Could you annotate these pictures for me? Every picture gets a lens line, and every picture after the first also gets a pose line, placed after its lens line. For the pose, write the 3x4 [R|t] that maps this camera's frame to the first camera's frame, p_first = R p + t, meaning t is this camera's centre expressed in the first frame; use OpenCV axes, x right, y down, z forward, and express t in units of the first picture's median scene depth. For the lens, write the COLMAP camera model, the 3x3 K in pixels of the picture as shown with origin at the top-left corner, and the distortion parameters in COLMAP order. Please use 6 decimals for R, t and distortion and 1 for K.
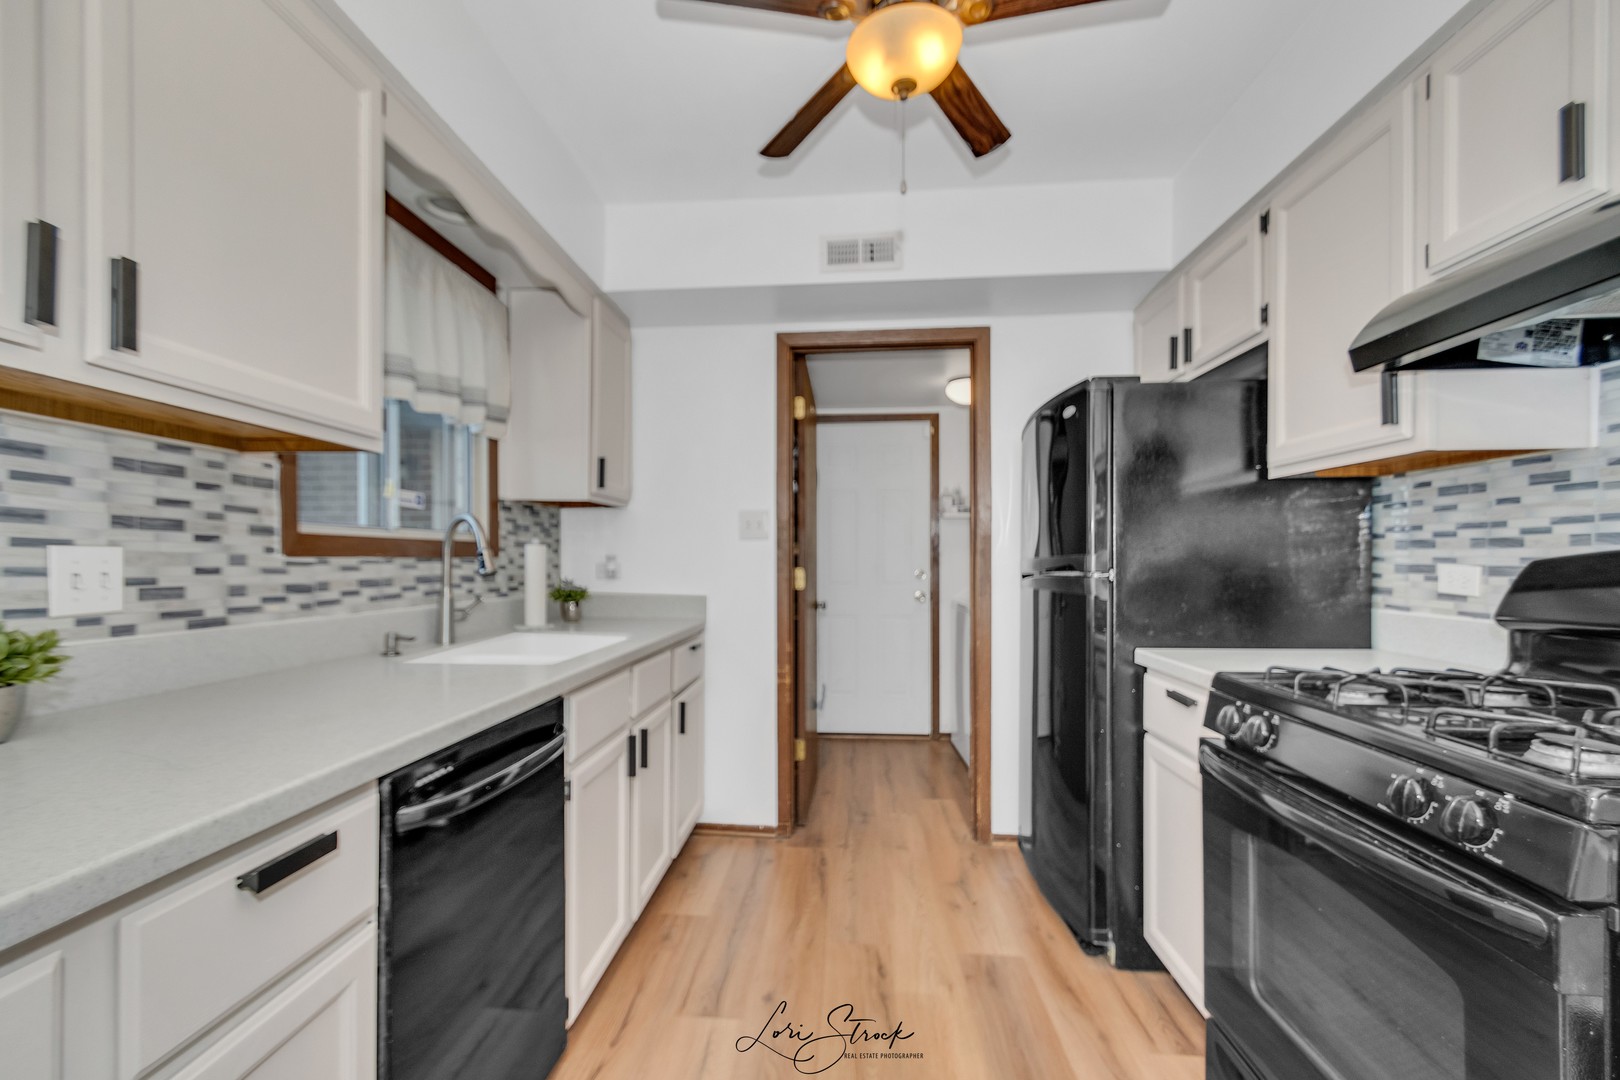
lens RADIAL K [[721.2, 0, 808.9], [0, 721.2, 550.9], [0, 0, 1]] dist [-0.001146, 0.000213]
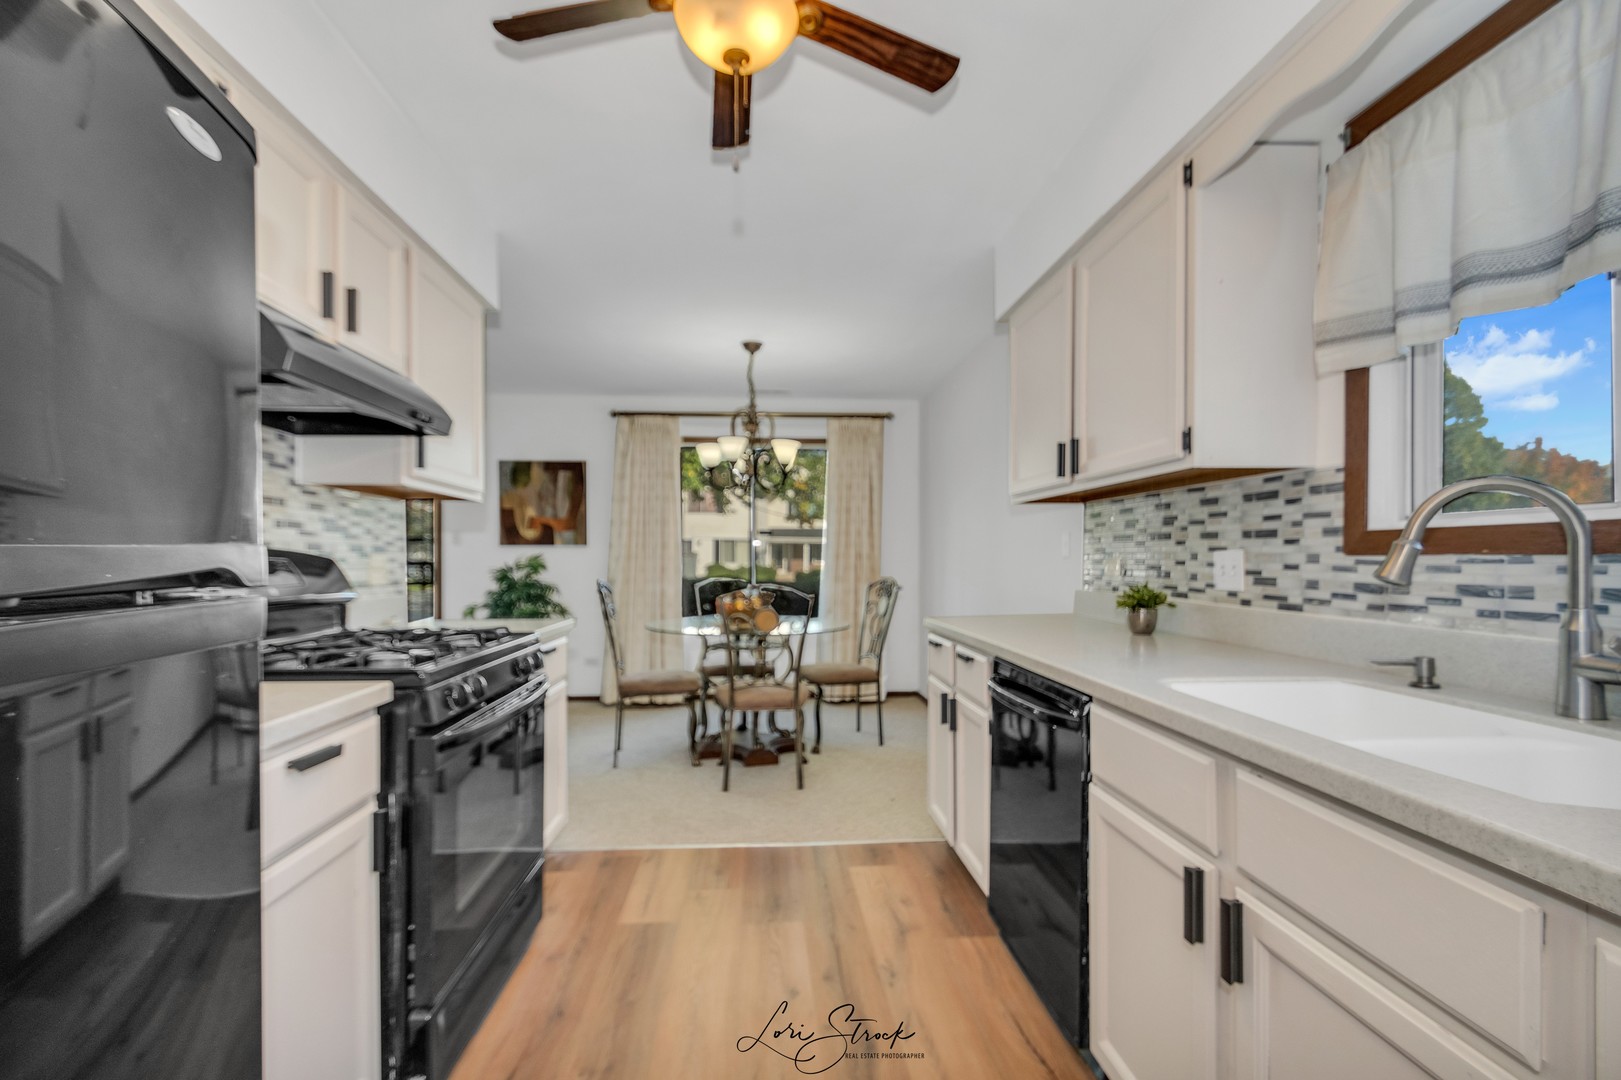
lens RADIAL K [[721.6, 0, 795.7], [0, 721.6, 550.4], [0, 0, 1]] dist [-0.001146, 0.000213]
pose [[-0.992619, -0.011039, -0.120767, 0.202464], [-0.008208, 0.999680, -0.023910, 0.036923], [0.120993, -0.022742, -0.992393, 2.208394]]
